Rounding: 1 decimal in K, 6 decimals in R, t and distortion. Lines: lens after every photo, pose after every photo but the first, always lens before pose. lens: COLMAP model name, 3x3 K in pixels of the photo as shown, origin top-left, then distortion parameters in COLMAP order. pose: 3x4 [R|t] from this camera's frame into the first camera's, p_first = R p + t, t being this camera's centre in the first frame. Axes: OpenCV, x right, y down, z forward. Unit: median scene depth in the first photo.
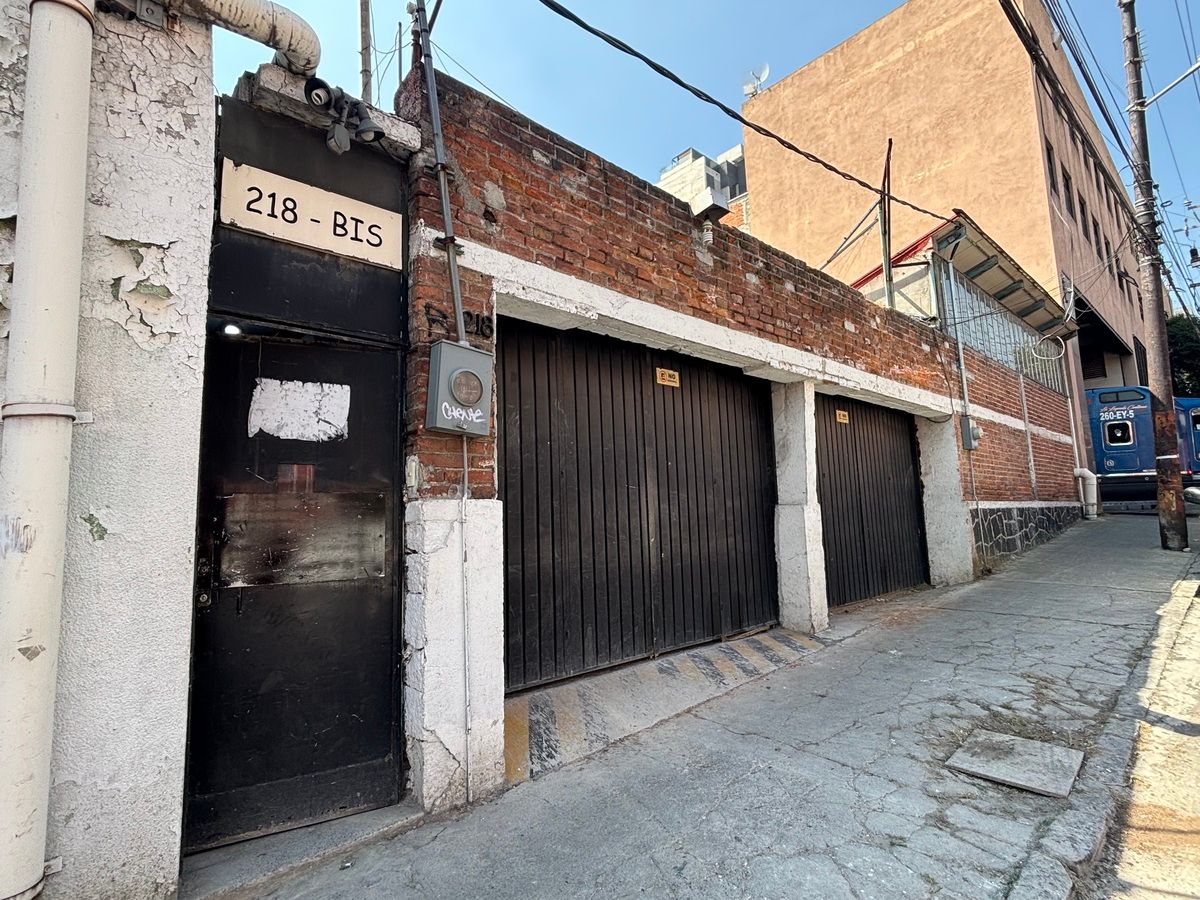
lens RADIAL K [[588.8, 0, 598.4], [0, 588.8, 450.6], [0, 0, 1]] dist [-0.001417, 0.002275]
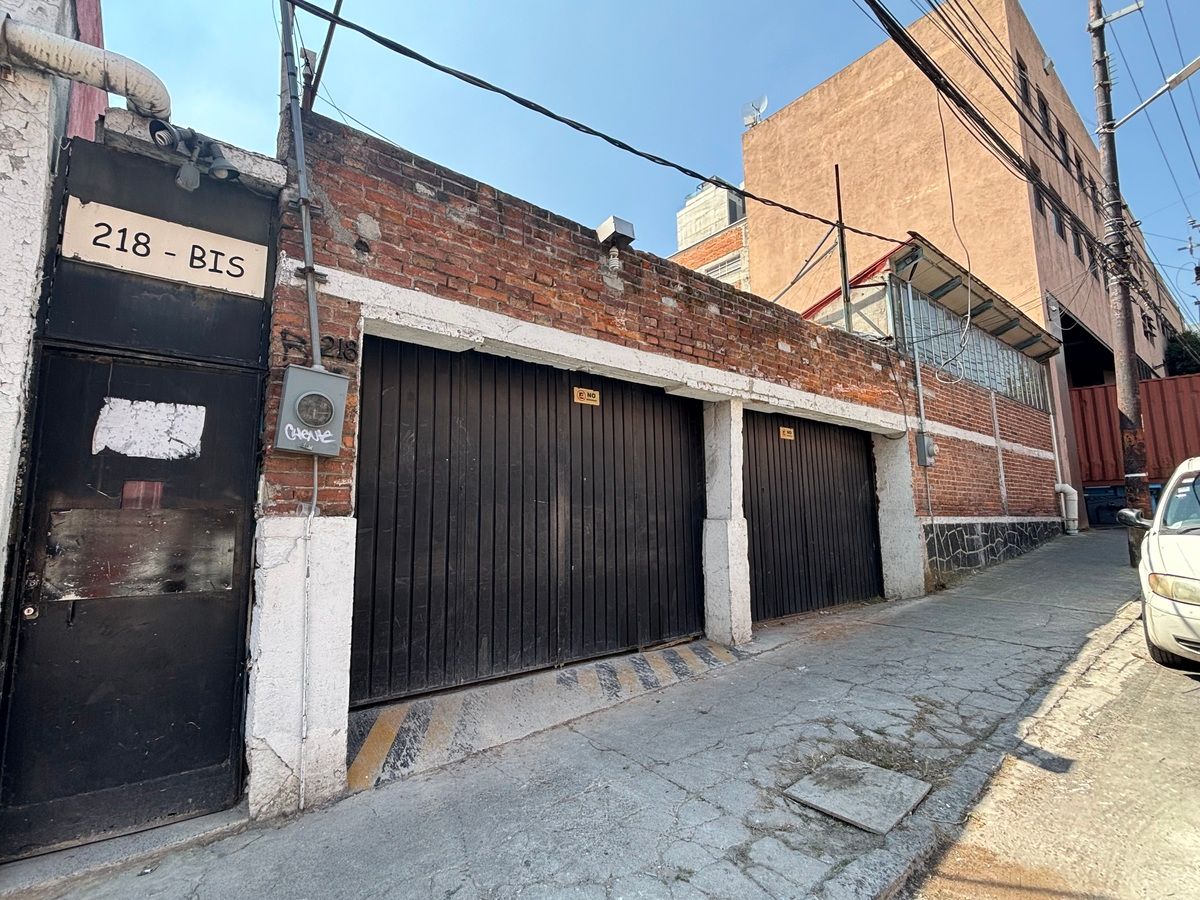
lens RADIAL K [[548.3, 0, 601.3], [0, 548.3, 451.1], [0, 0, 1]] dist [-0.002695, 0.002271]
pose [[0.998348, 0.010447, -0.056503, 0.251288], [-0.011121, 0.999871, -0.011625, -0.020804], [0.056374, 0.012234, 0.998335, 0.040959]]
